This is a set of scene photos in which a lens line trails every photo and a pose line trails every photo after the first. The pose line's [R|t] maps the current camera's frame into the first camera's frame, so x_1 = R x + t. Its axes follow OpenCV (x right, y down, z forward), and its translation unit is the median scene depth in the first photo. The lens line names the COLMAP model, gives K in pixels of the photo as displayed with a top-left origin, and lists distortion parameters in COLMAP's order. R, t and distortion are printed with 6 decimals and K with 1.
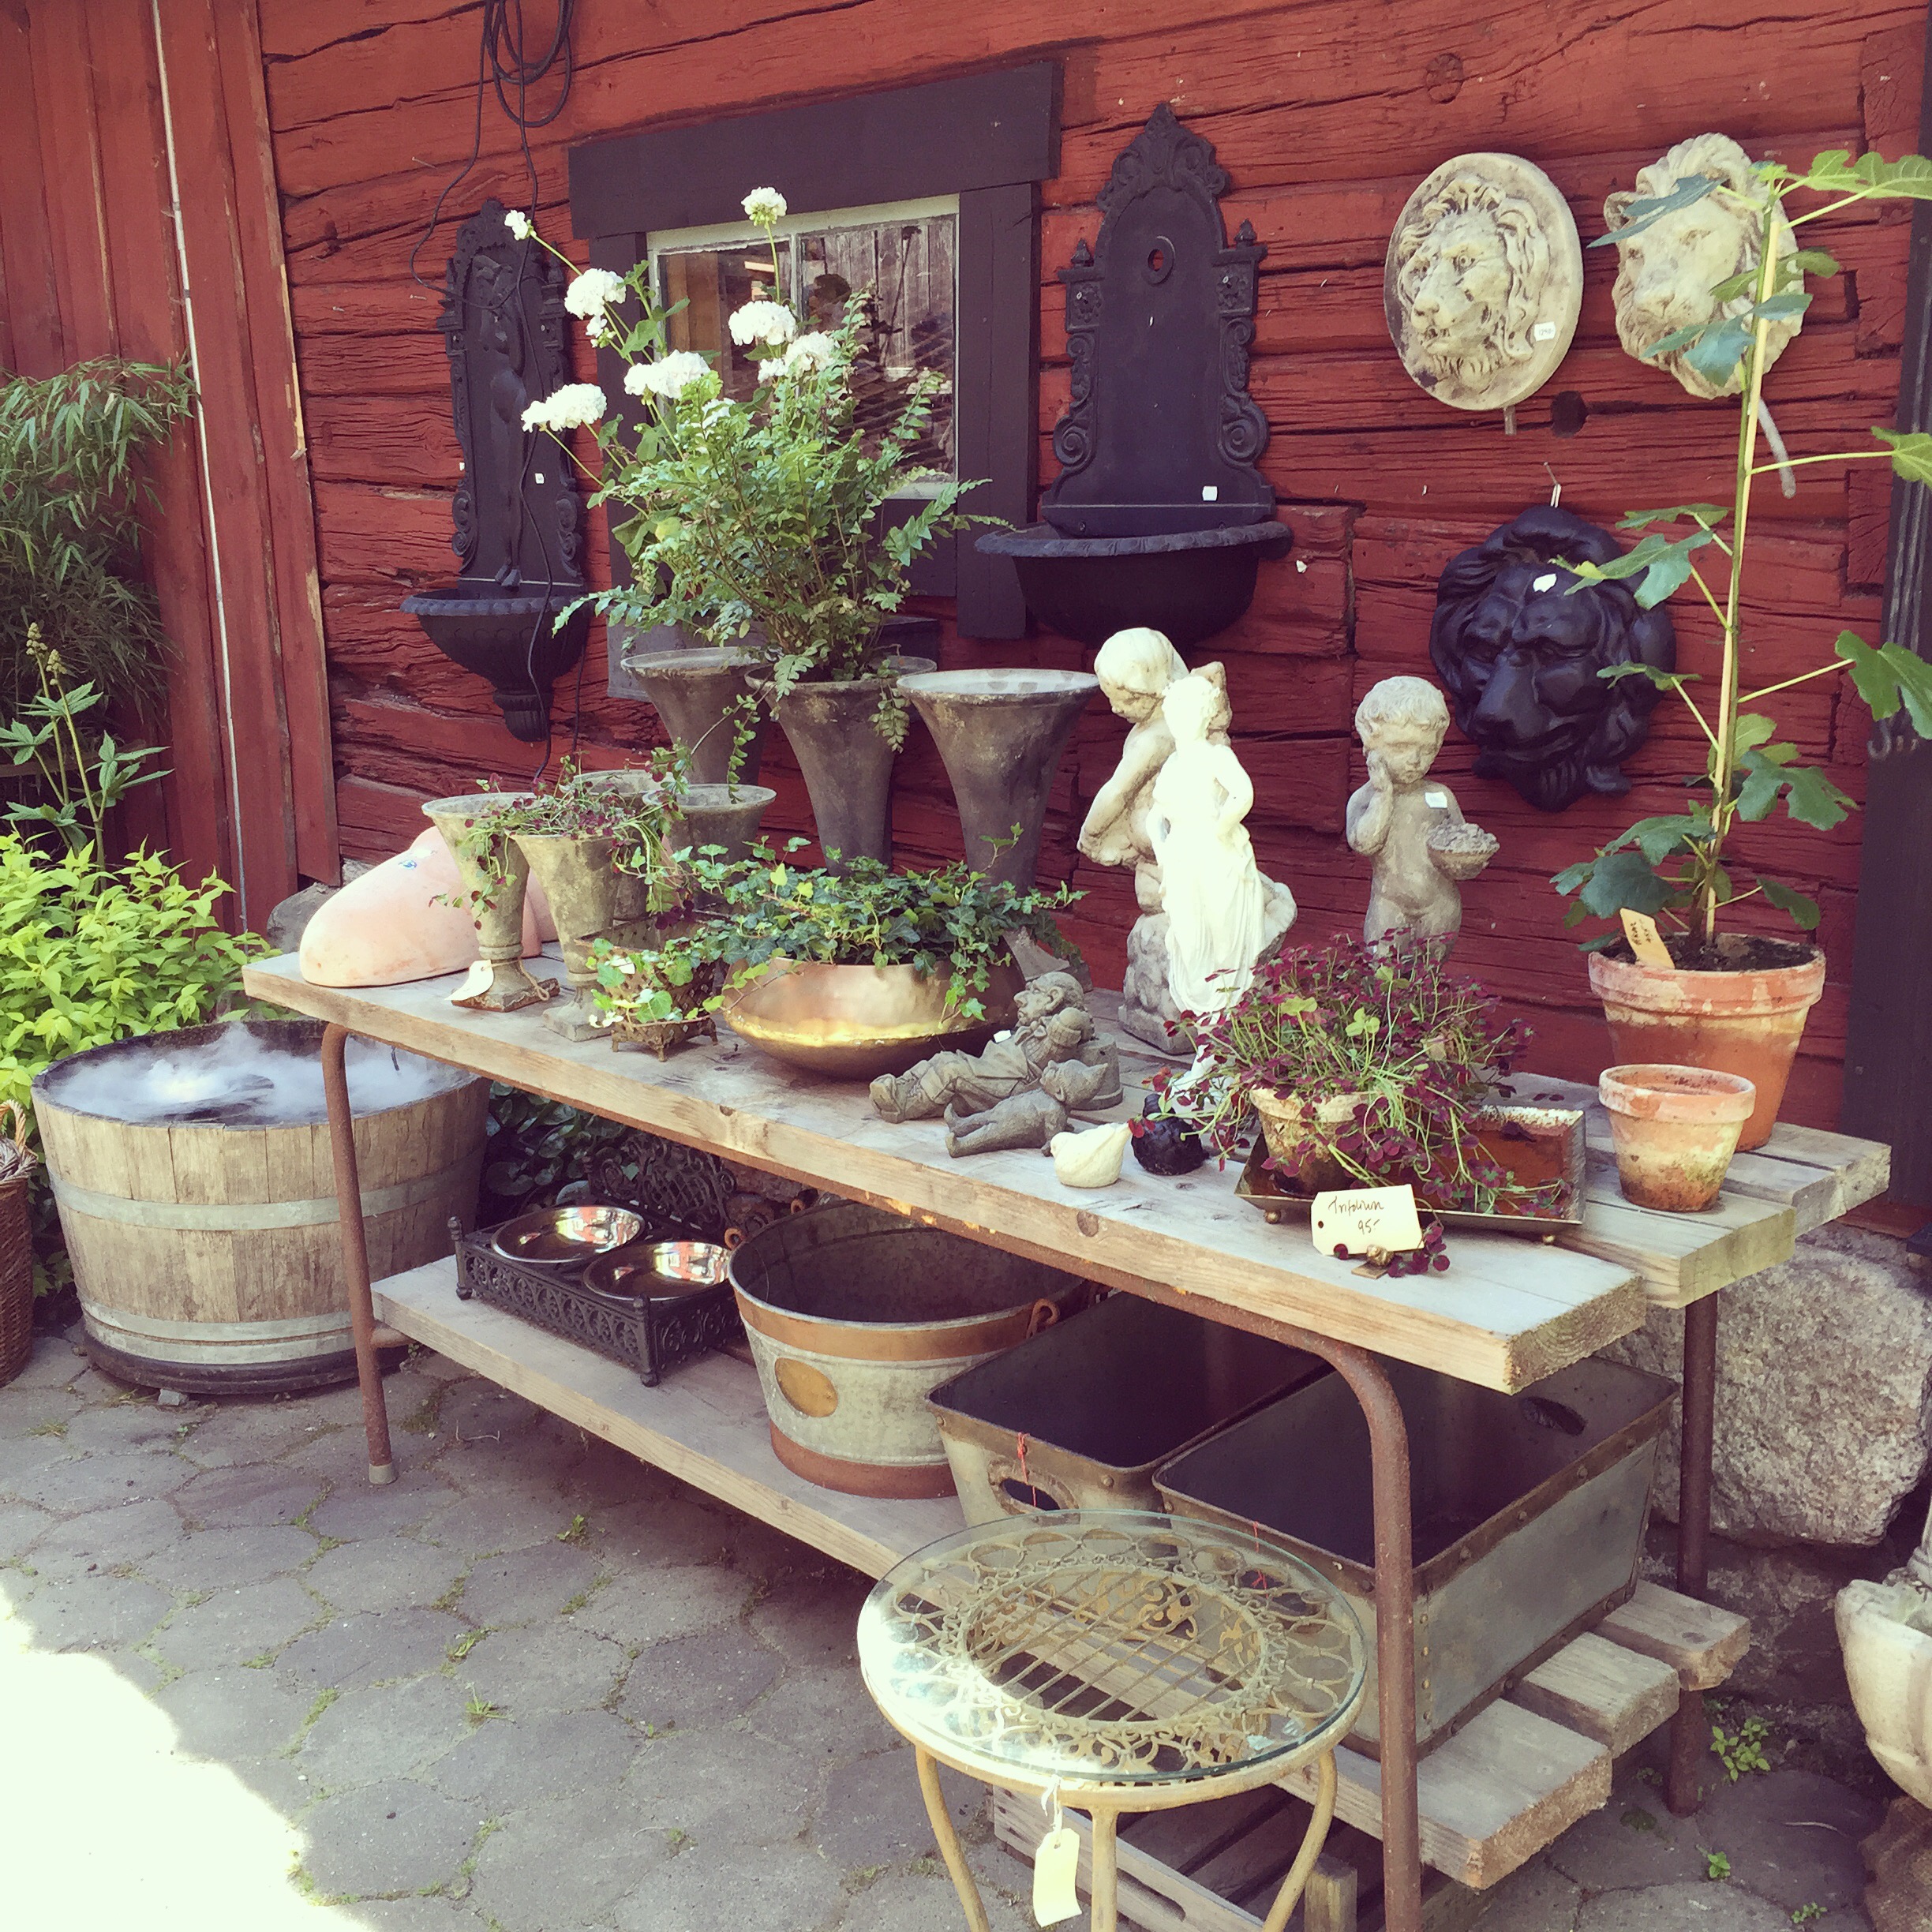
lens RADIAL K [[2171.2, 0, 962.3], [0, 2171.2, 959.5], [0, 0, 1]] dist [0.040518, 0.000000]
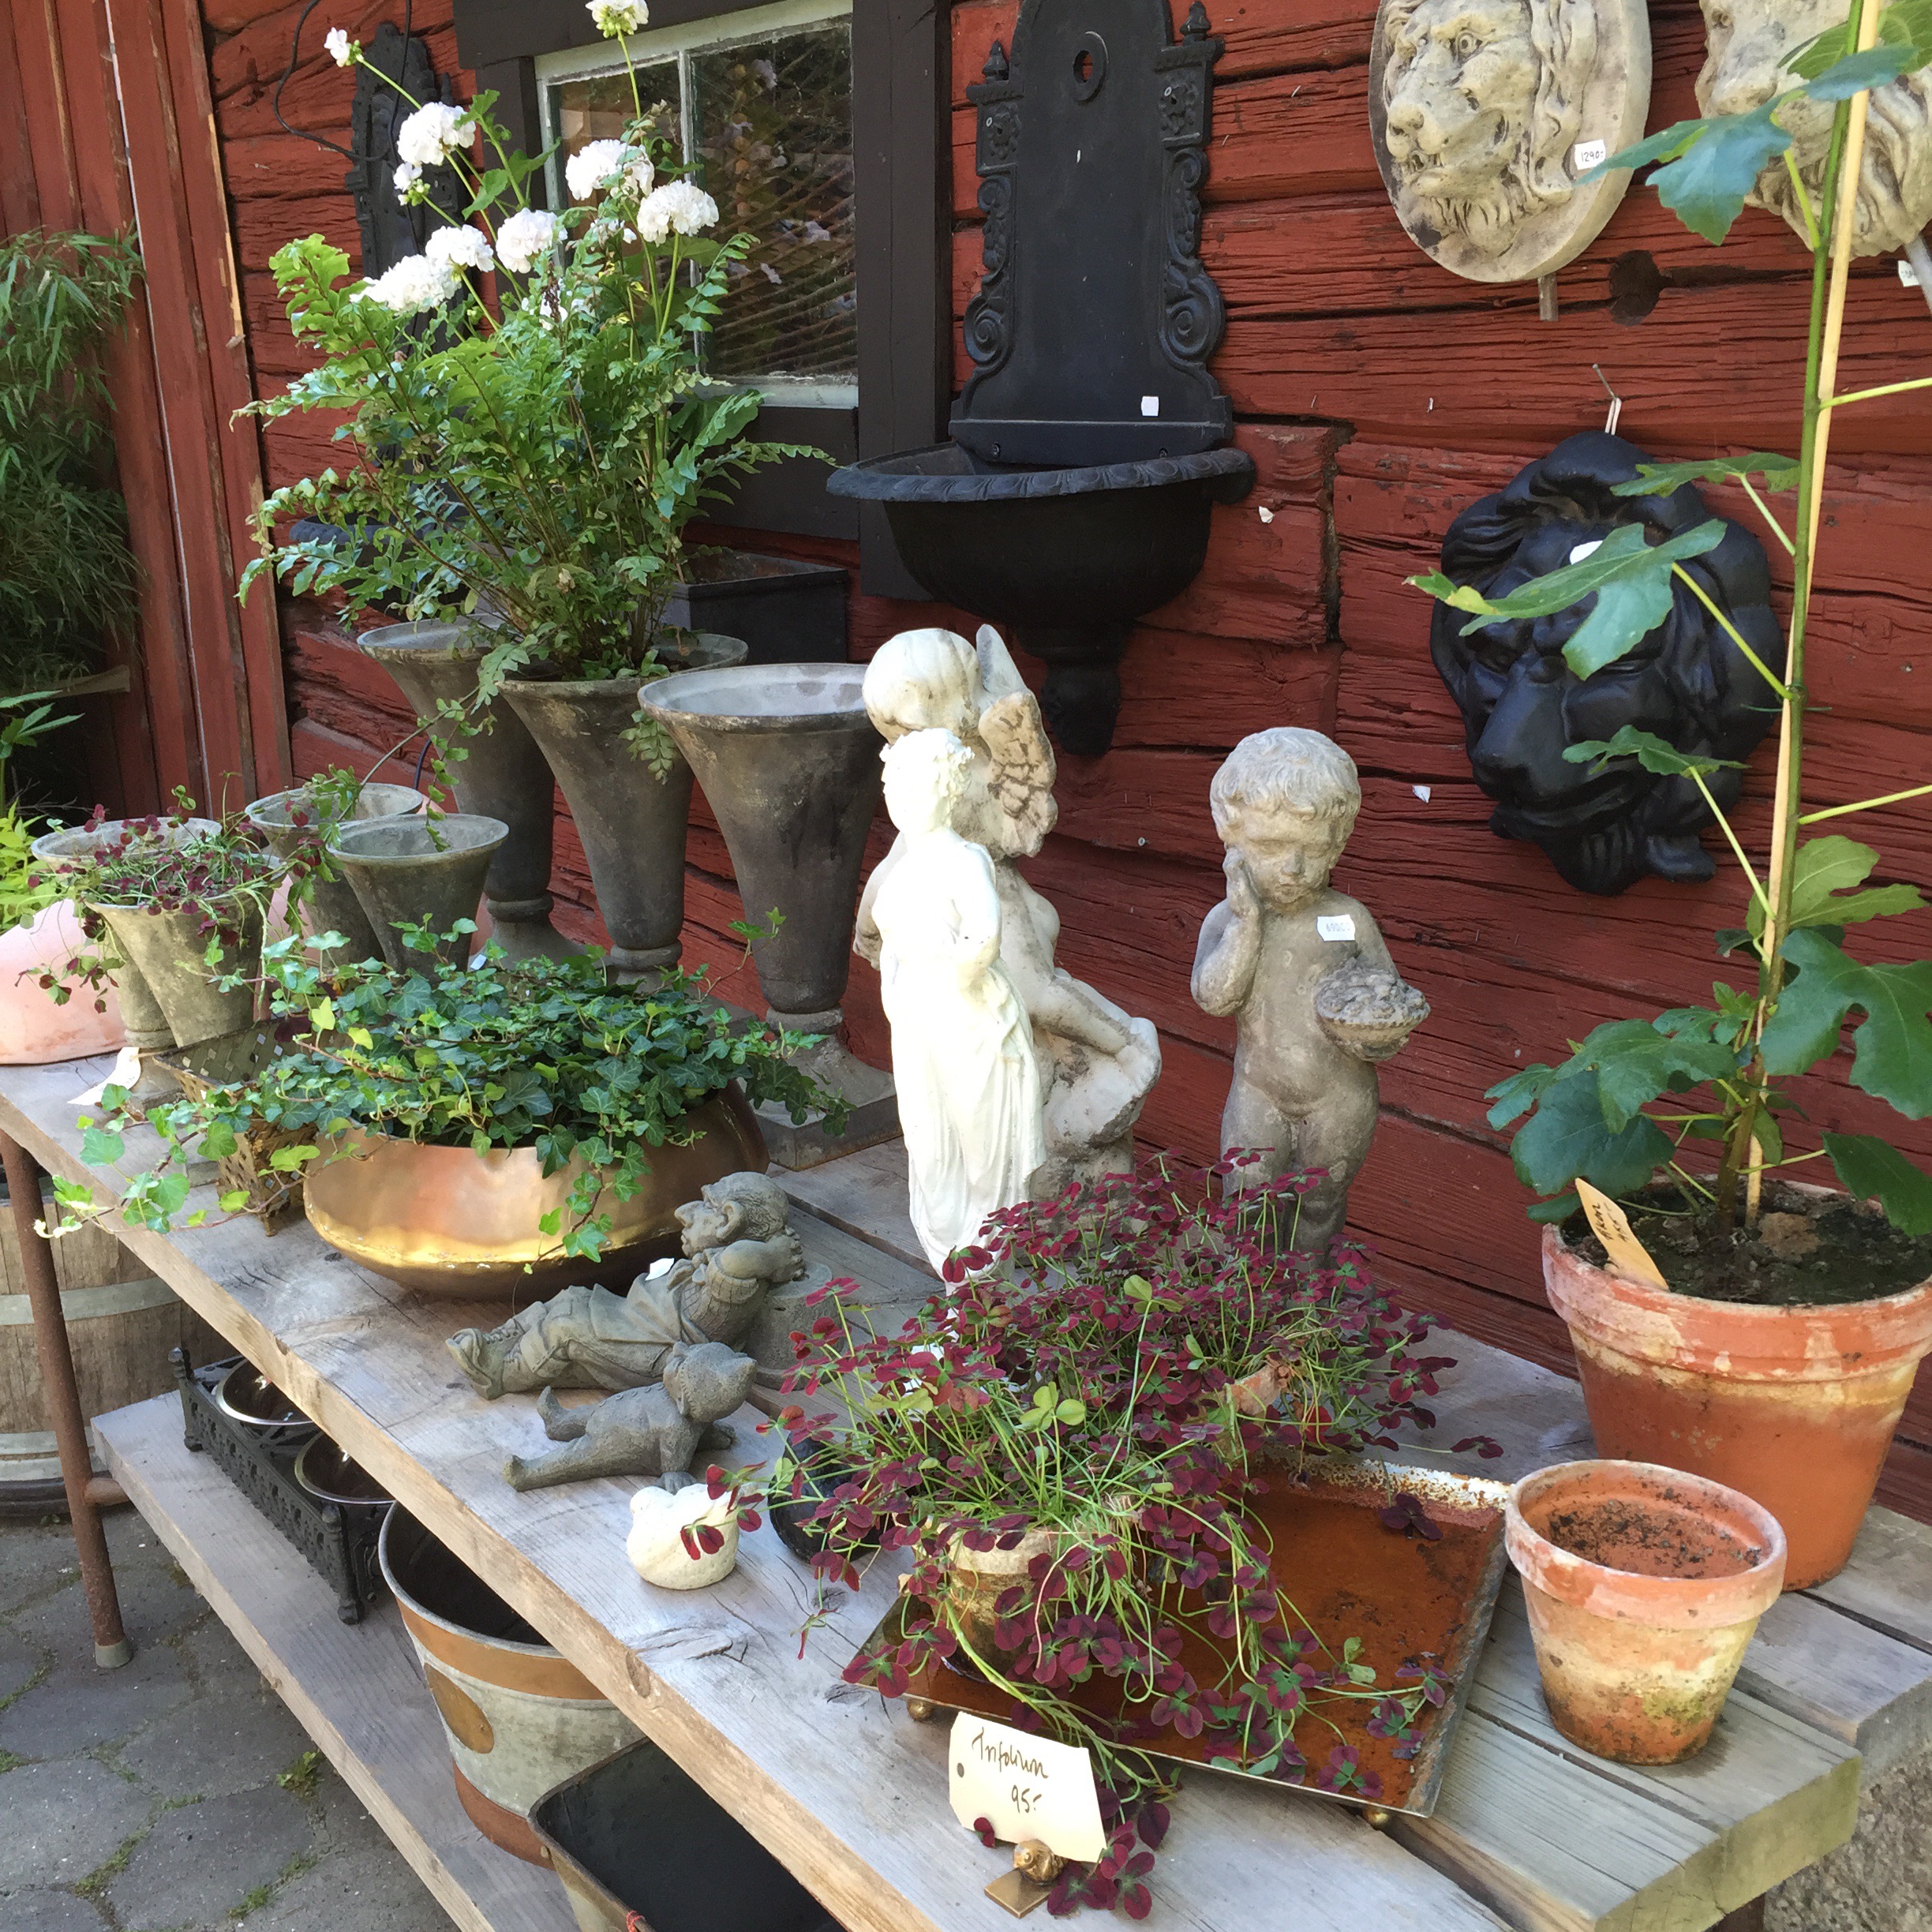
lens RADIAL K [[2171.2, 0, 967.5], [0, 2171.2, 965.8], [0, 0, 1]] dist [0.040518, 0.000000]
pose [[0.992661, 0.027304, -0.117811, 0.164032], [-0.020392, 0.998021, 0.059482, -0.085383], [0.119202, -0.056643, 0.991253, 0.328462]]
